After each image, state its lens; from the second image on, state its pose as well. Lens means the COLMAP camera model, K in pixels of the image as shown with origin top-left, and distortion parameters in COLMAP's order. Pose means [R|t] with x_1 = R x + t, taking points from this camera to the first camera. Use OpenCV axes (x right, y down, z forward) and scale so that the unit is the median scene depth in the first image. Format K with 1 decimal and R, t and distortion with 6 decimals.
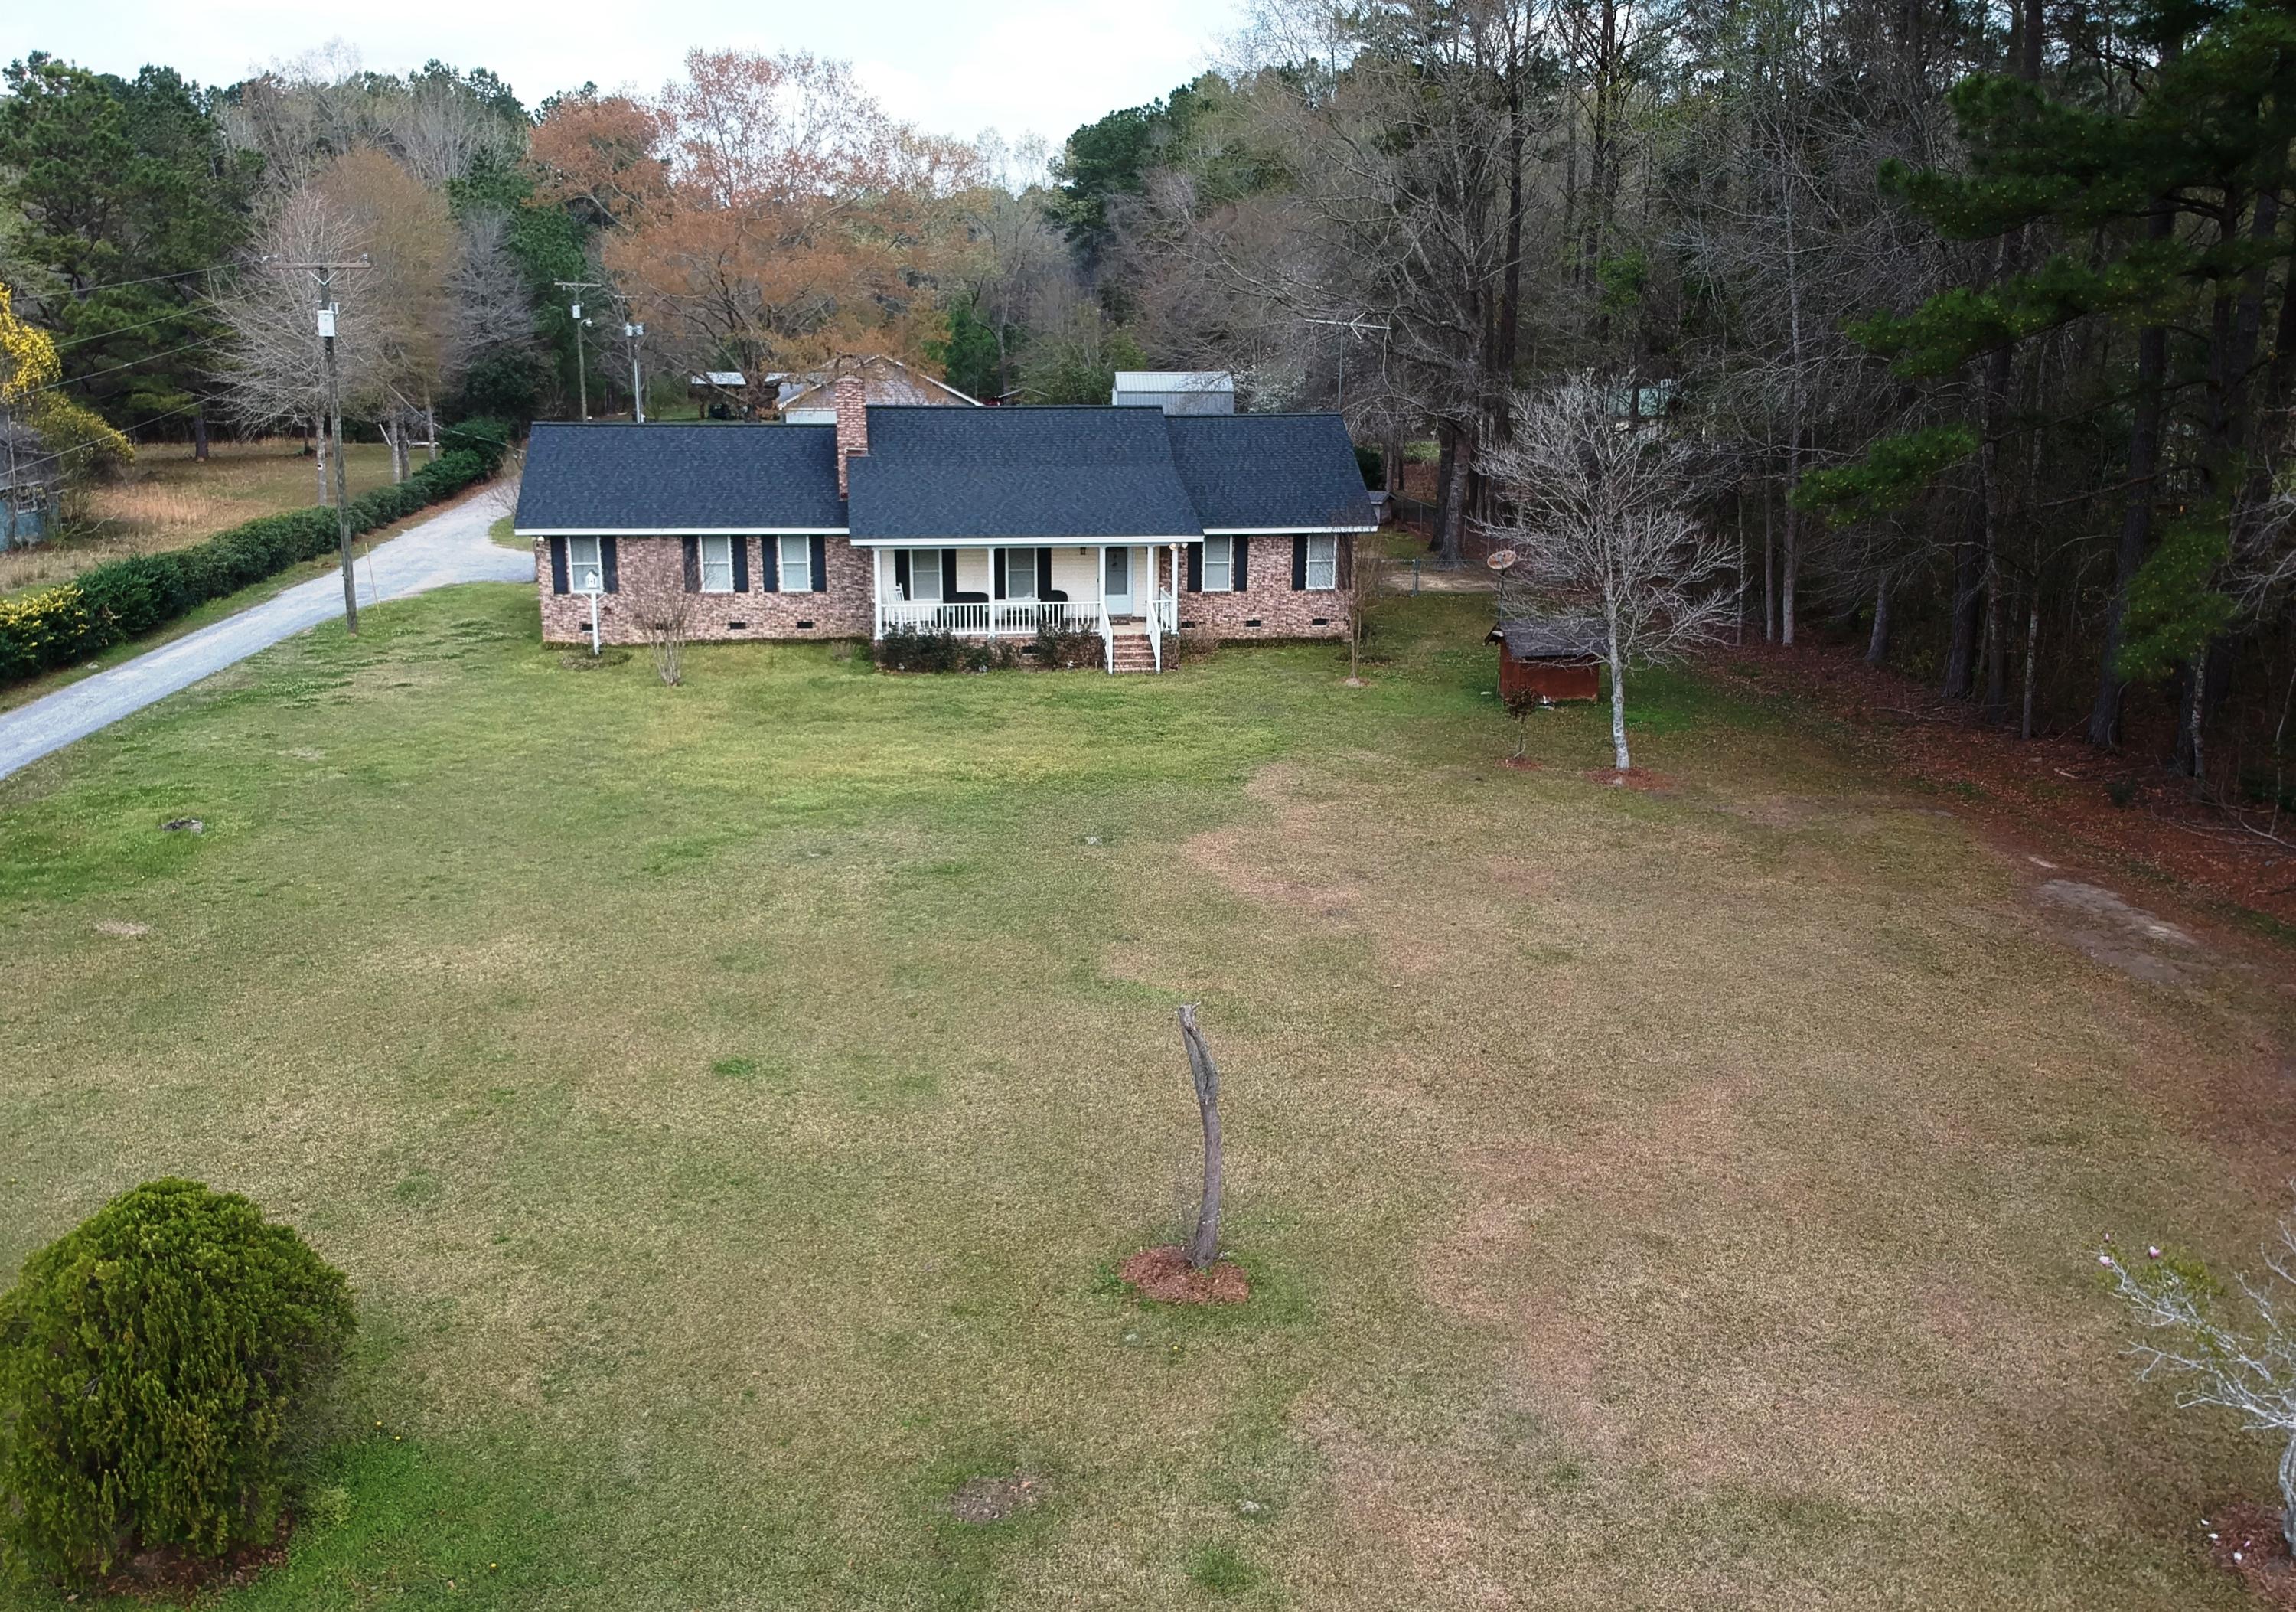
lens RADIAL K [[1905.6, 0, 1124.7], [0, 1905.6, 798.9], [0, 0, 1]] dist [0.139593, -0.282795]
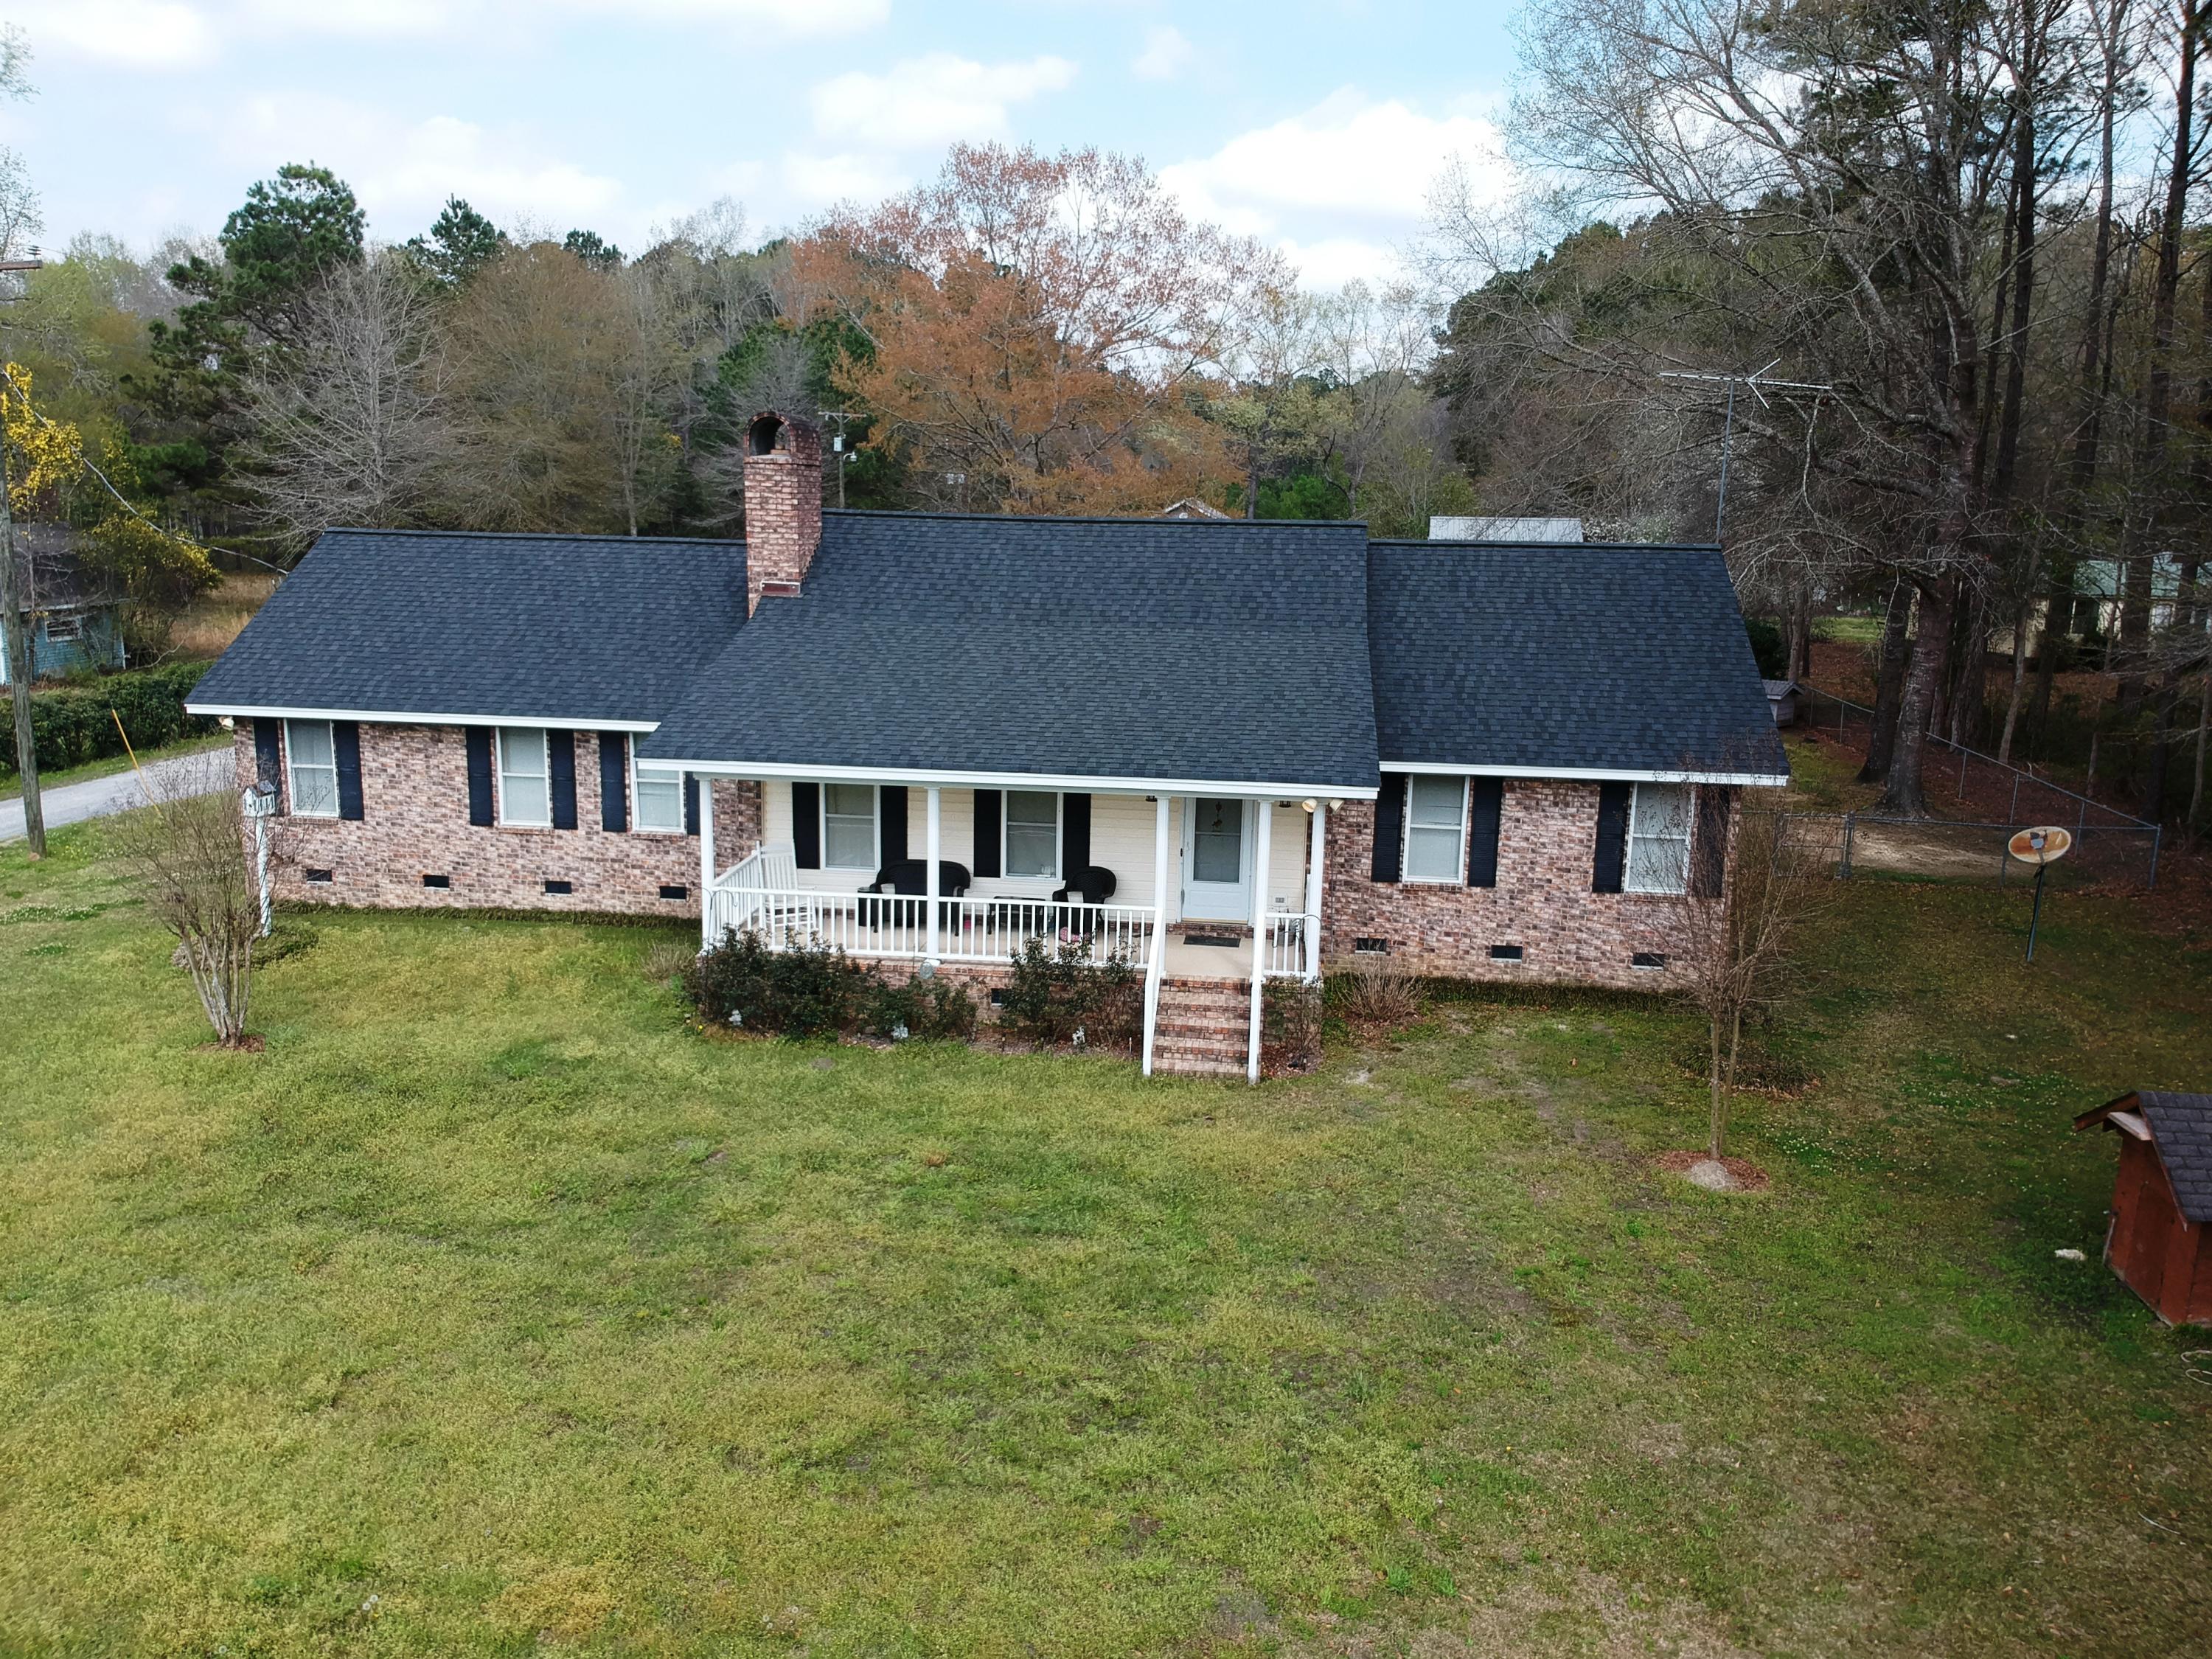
lens RADIAL K [[1657.6, 0, 1095.2], [0, 1657.6, 821.9], [0, 0, 1]] dist [0.095241, -0.205646]
pose [[0.968667, 0.064354, -0.239880, 0.067194], [-0.077206, 0.996019, -0.044562, -0.100466], [0.236058, 0.061686, 0.969779, 0.565785]]
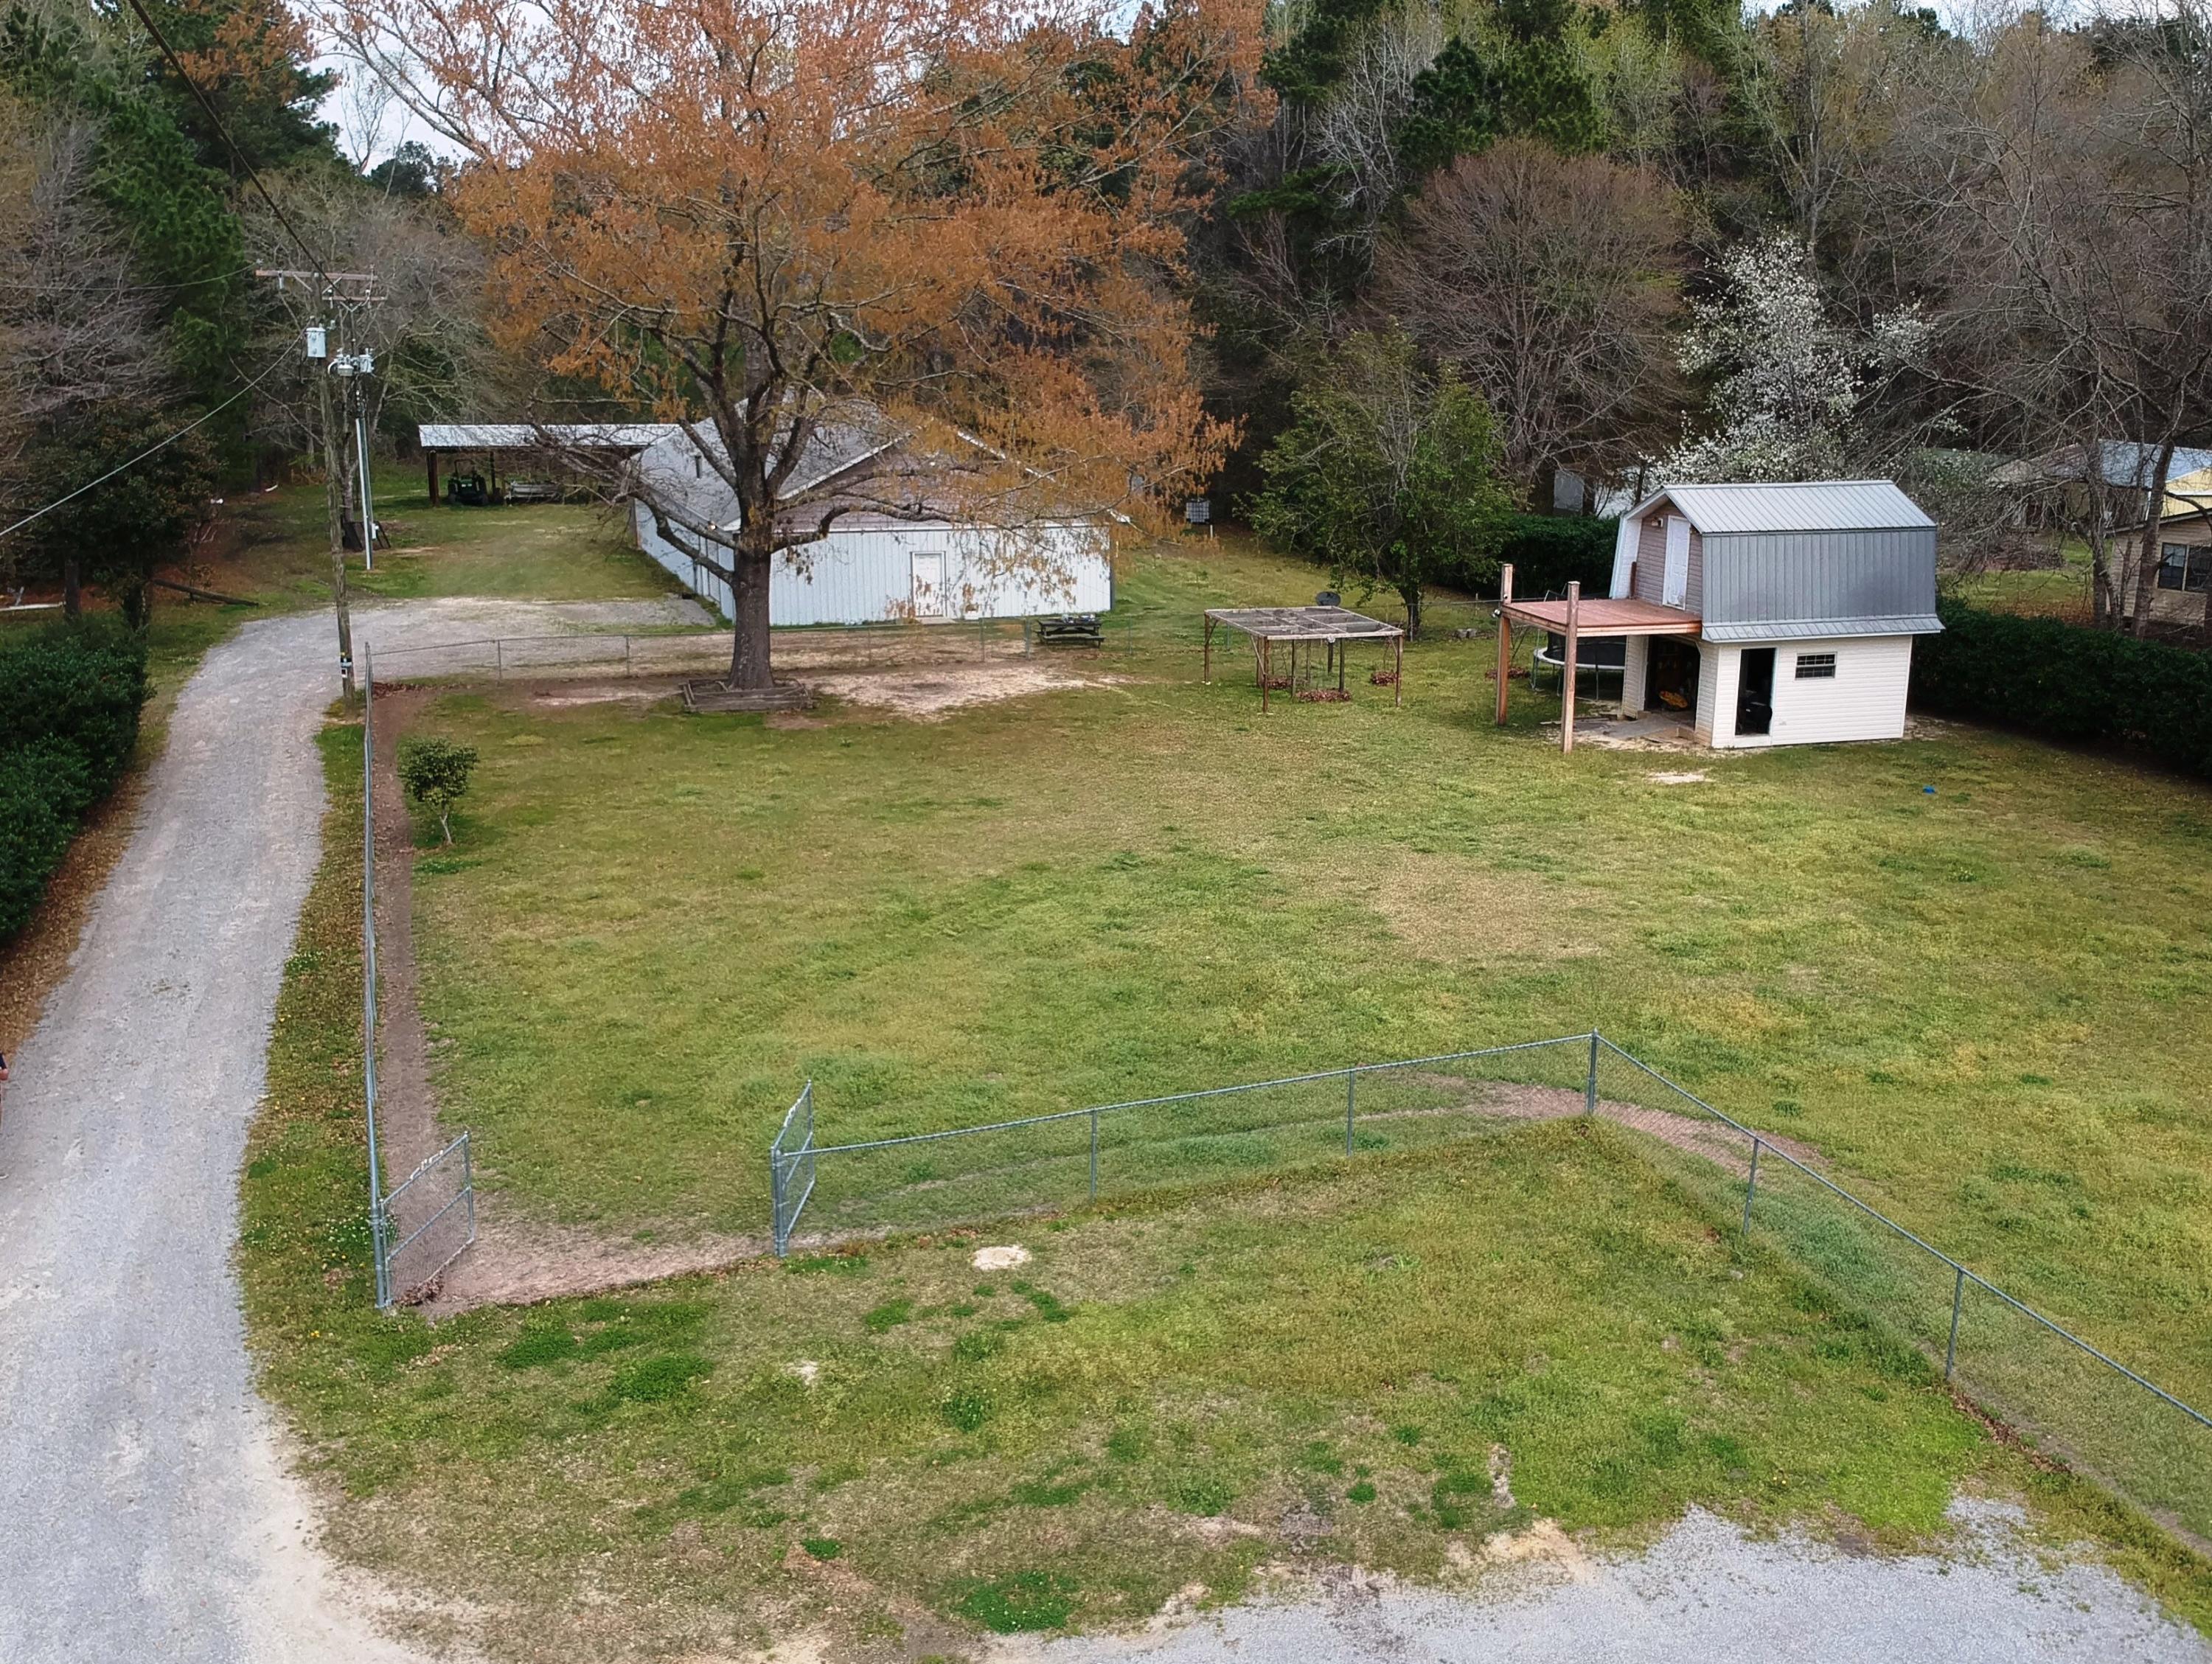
lens RADIAL K [[2003.1, 0, 1244.6], [0, 2003.1, 799.1], [0, 0, 1]] dist [0.194932, -0.433135]
pose [[0.972585, -0.047255, 0.227696, -0.401832], [0.050178, 0.998715, -0.007063, -0.290956], [-0.227070, 0.018295, 0.973707, 1.087002]]
